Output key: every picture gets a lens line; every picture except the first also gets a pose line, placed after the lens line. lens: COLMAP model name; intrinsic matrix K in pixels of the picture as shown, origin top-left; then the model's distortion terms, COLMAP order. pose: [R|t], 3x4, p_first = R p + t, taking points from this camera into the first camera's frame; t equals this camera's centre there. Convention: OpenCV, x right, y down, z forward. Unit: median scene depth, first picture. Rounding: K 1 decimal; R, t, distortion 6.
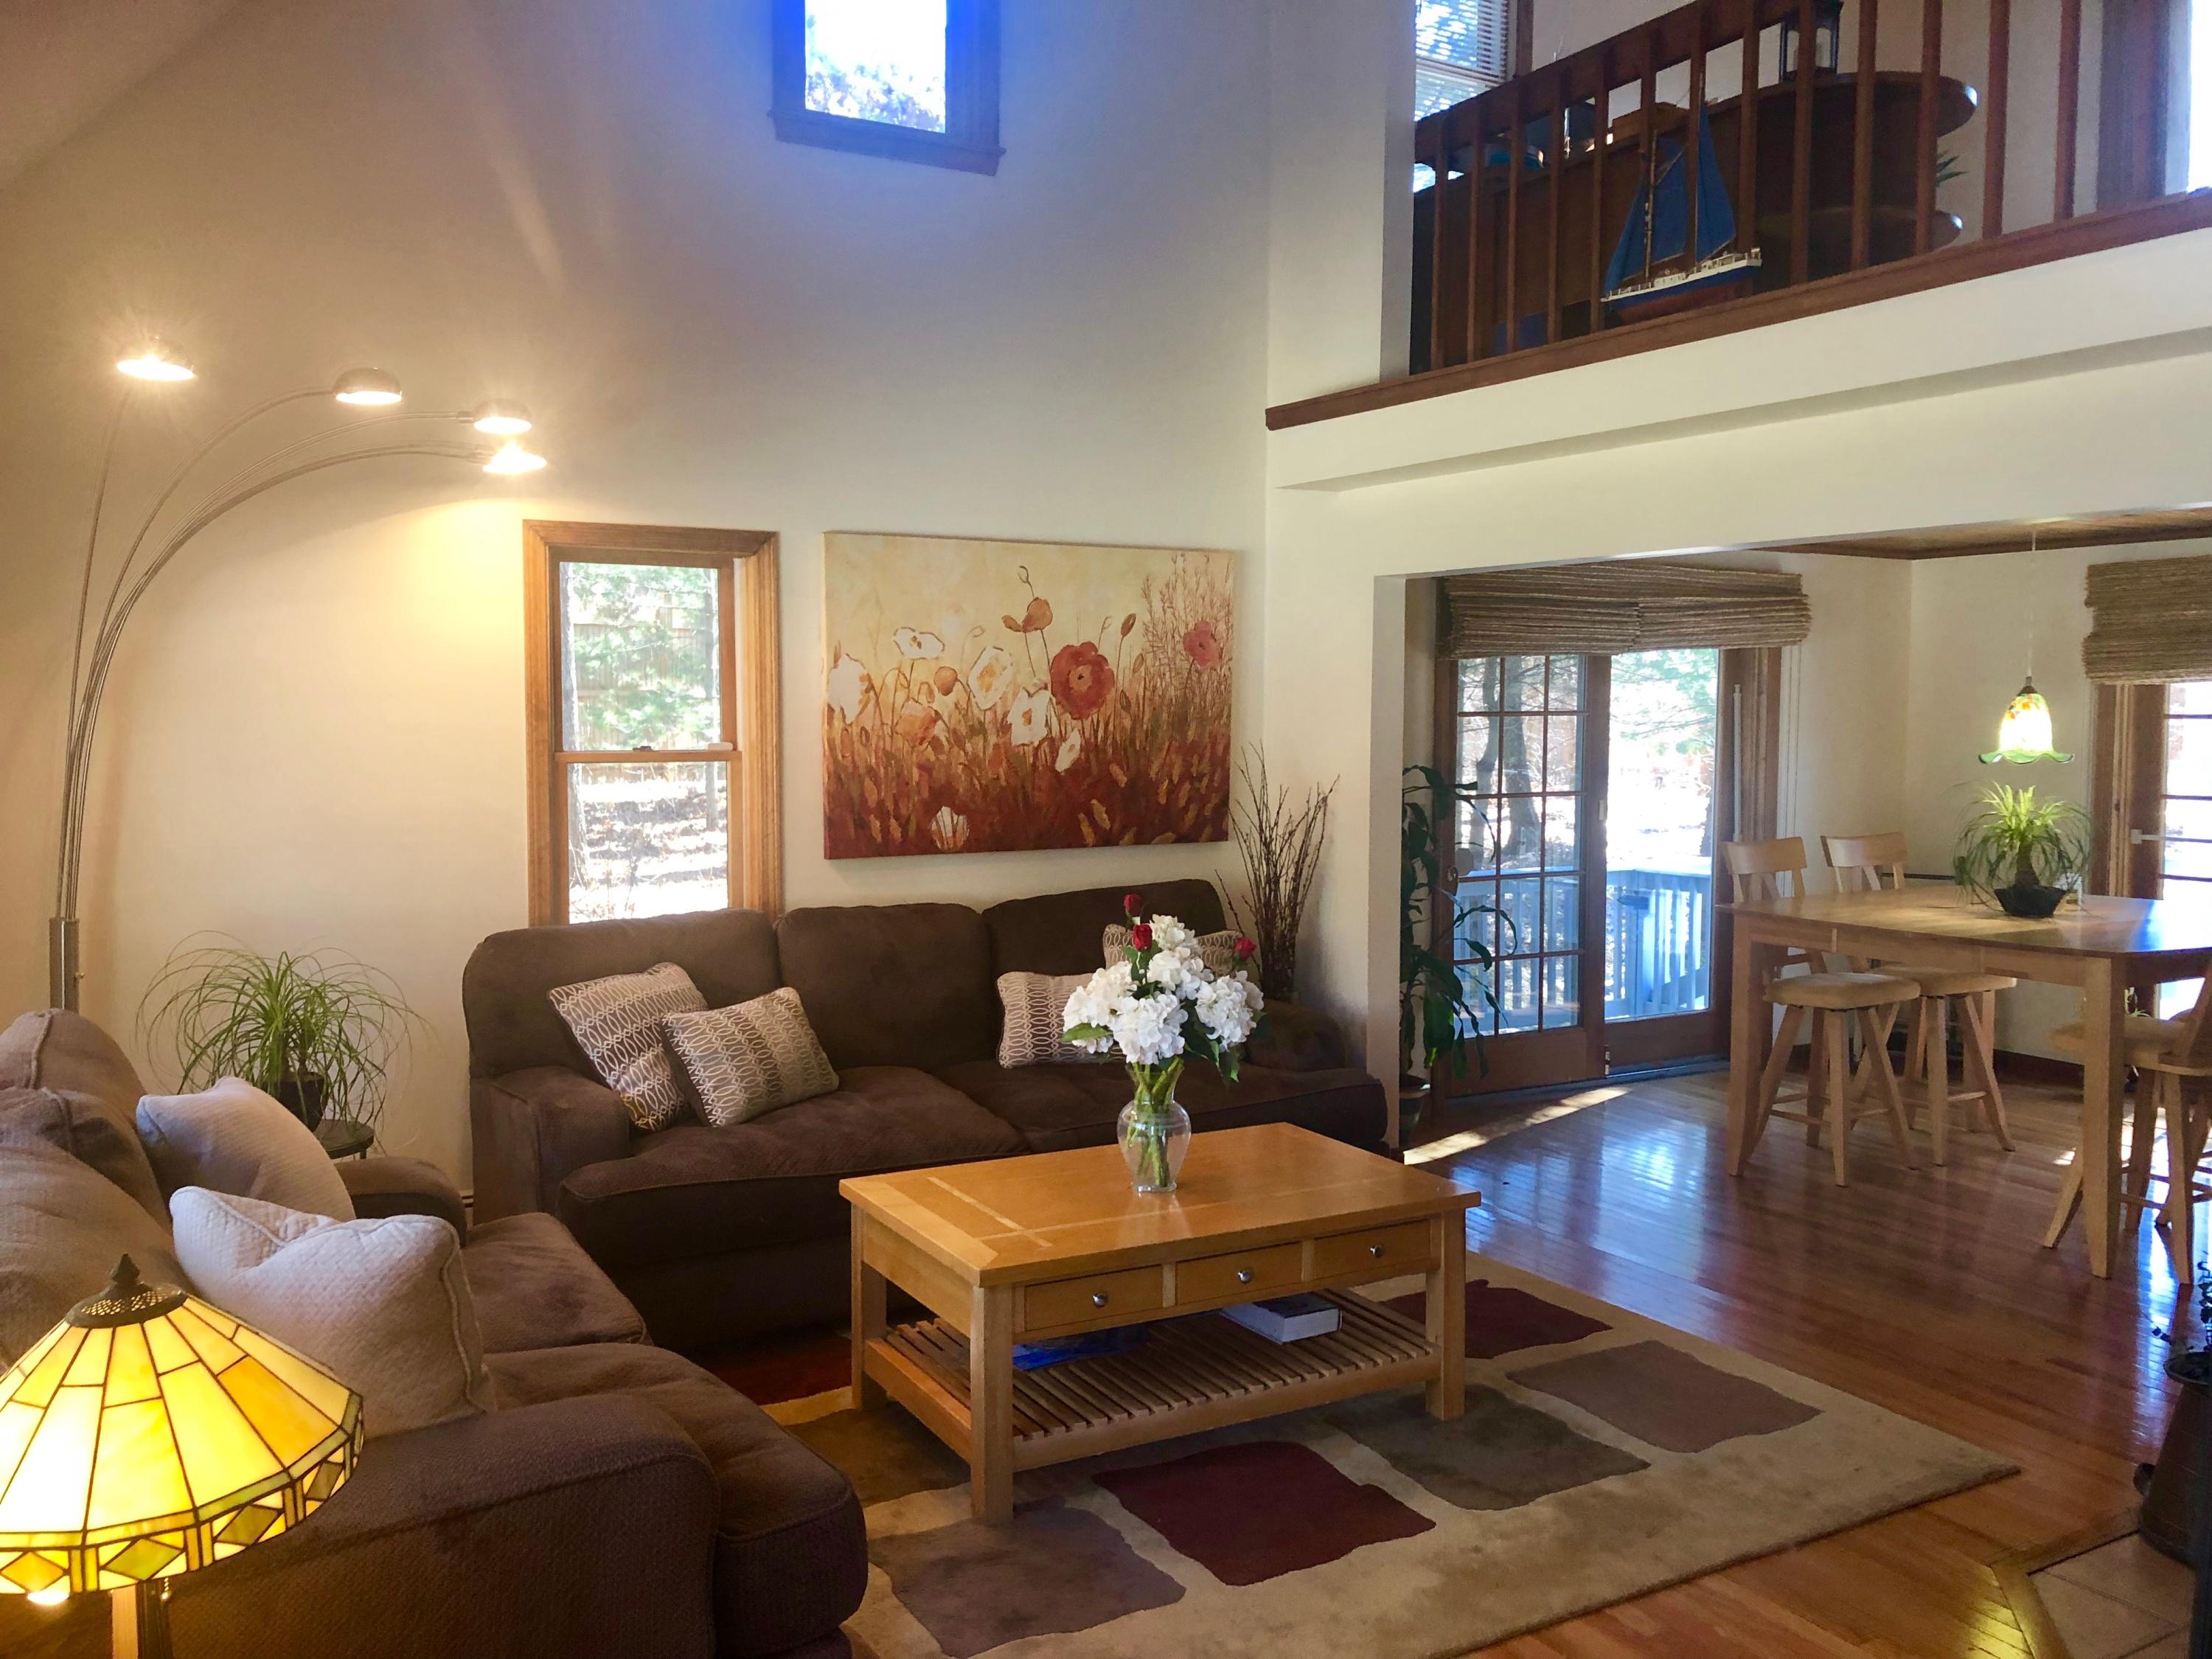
lens RADIAL K [[1806.5, 0, 1106.6], [0, 1806.5, 787.1], [0, 0, 1]] dist [0.037266, 0.000845]
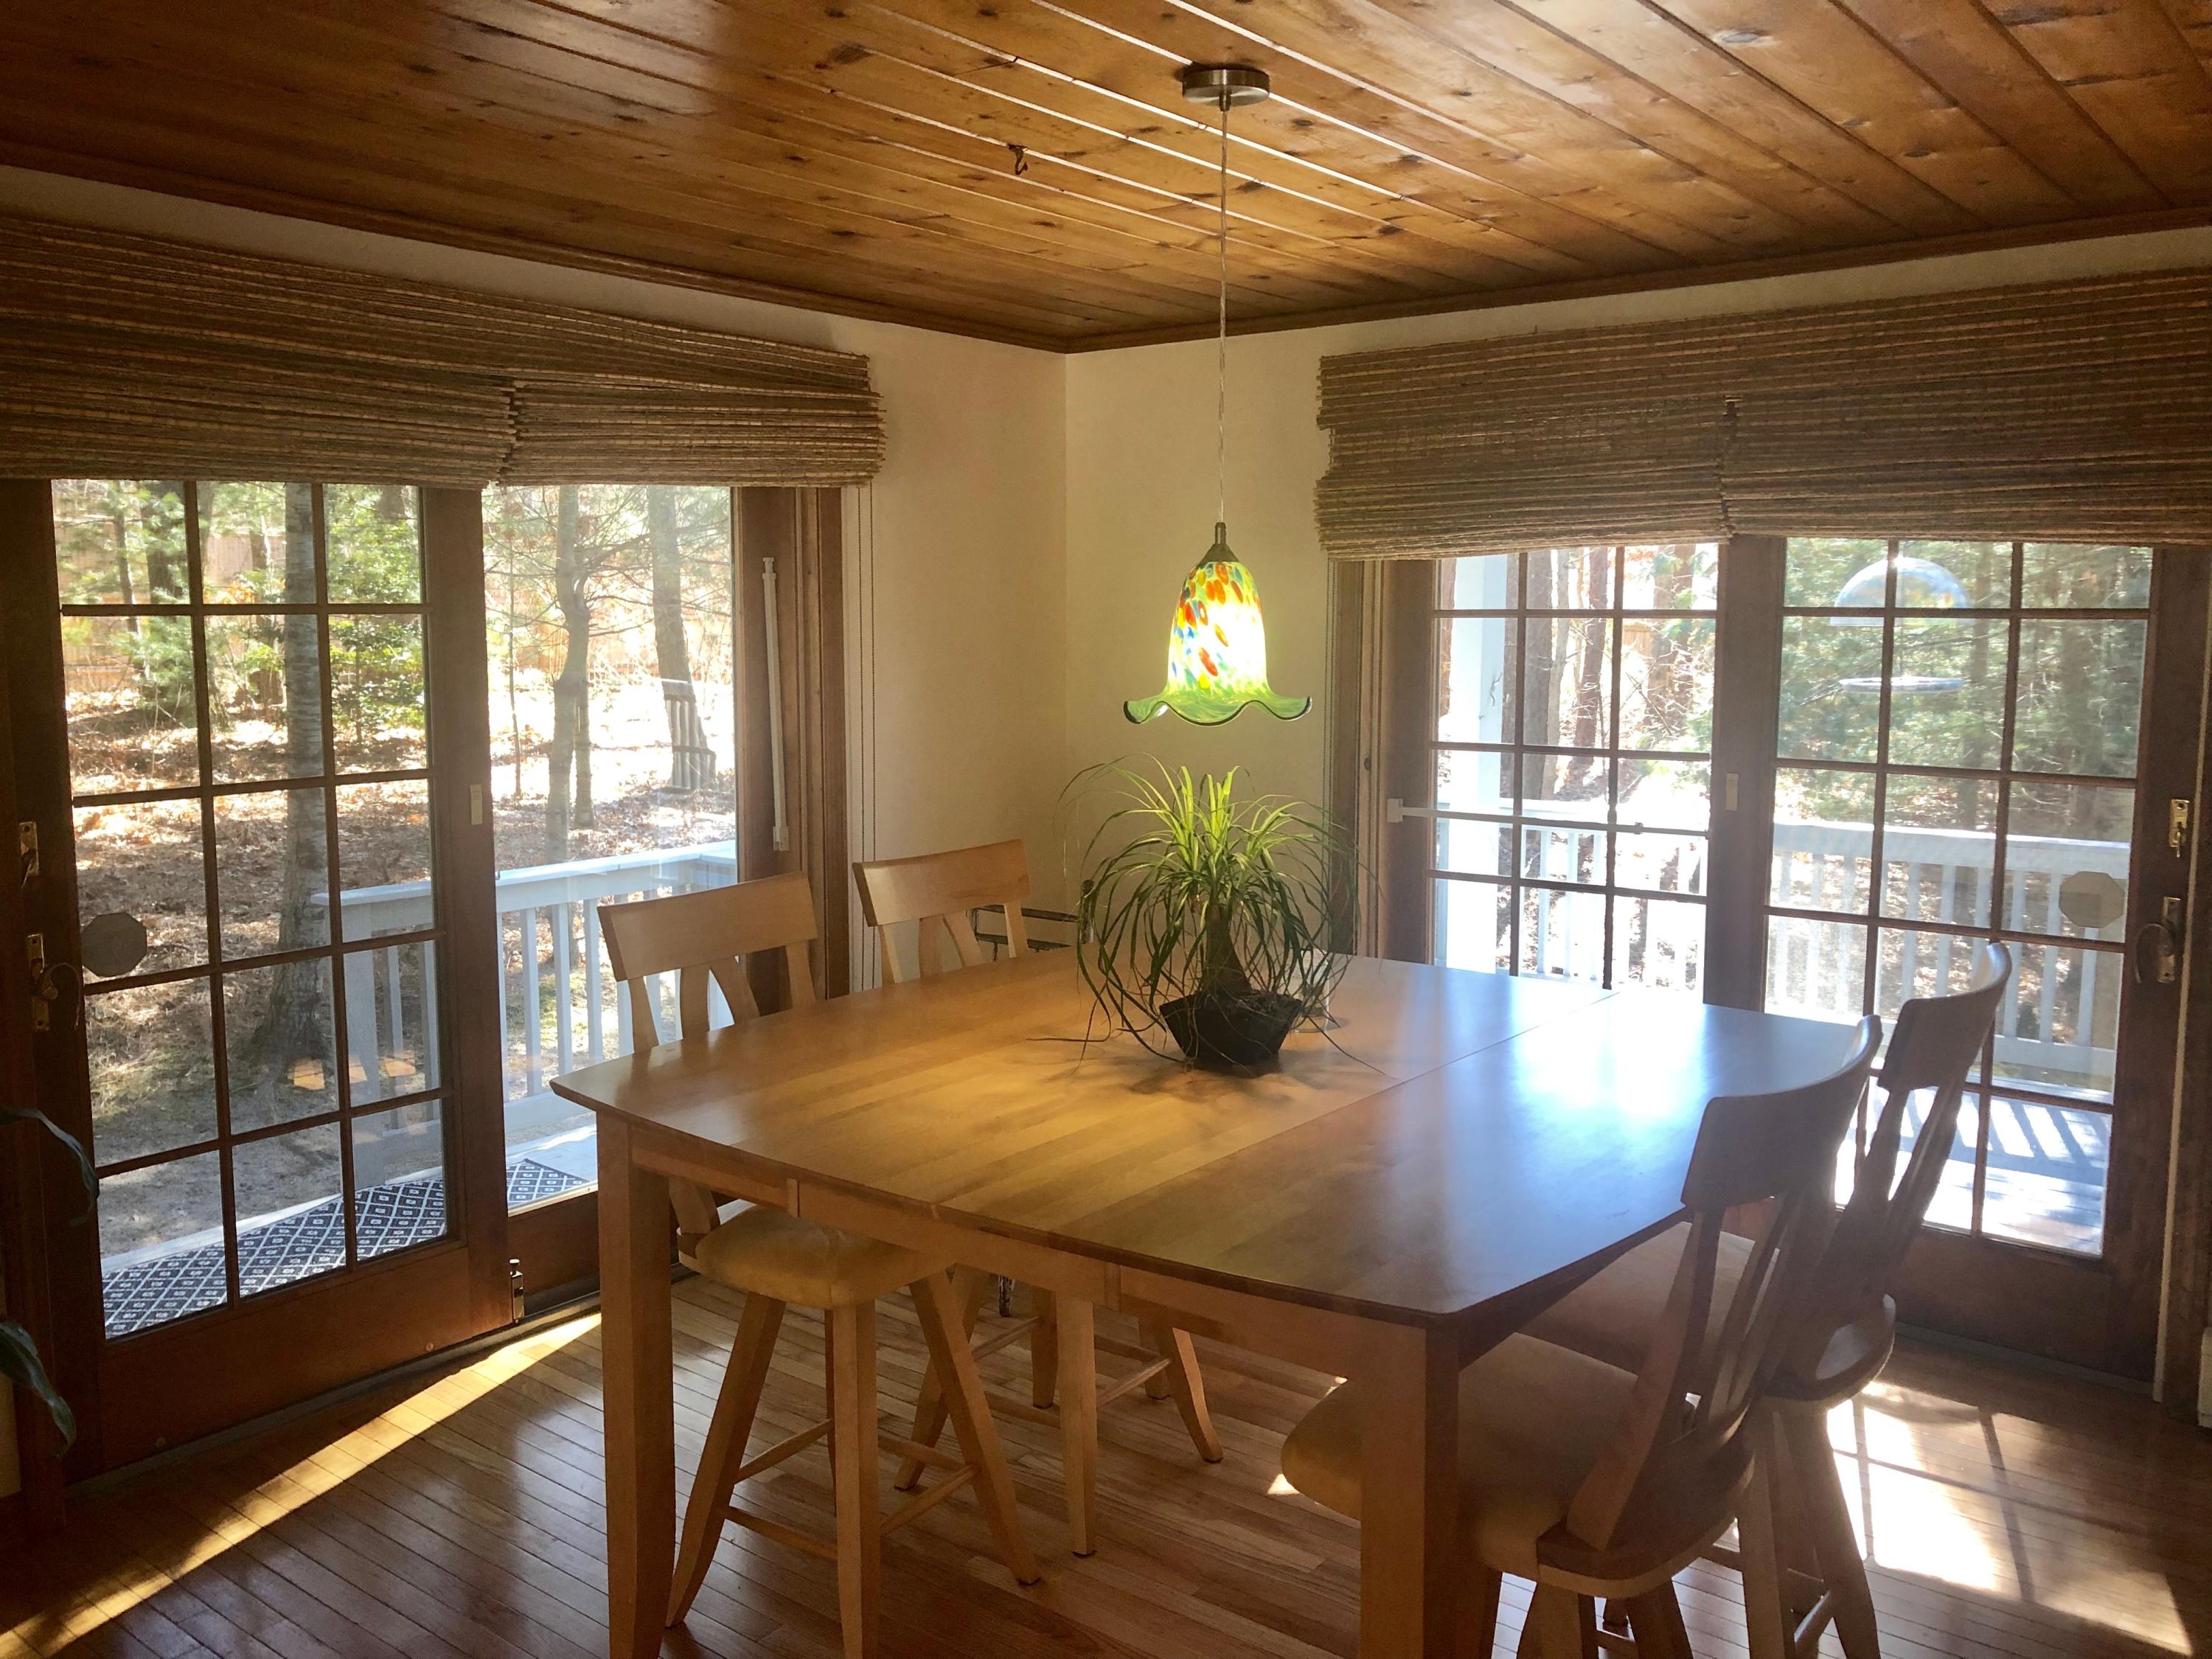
lens RADIAL K [[1806.5, 0, 1106.6], [0, 1806.5, 787.1], [0, 0, 1]] dist [0.037266, 0.000845]
pose [[0.926777, -0.040138, 0.373462, 0.234974], [0.019191, 0.998035, 0.059639, -0.017680], [-0.375122, -0.048105, 0.925726, 0.450973]]
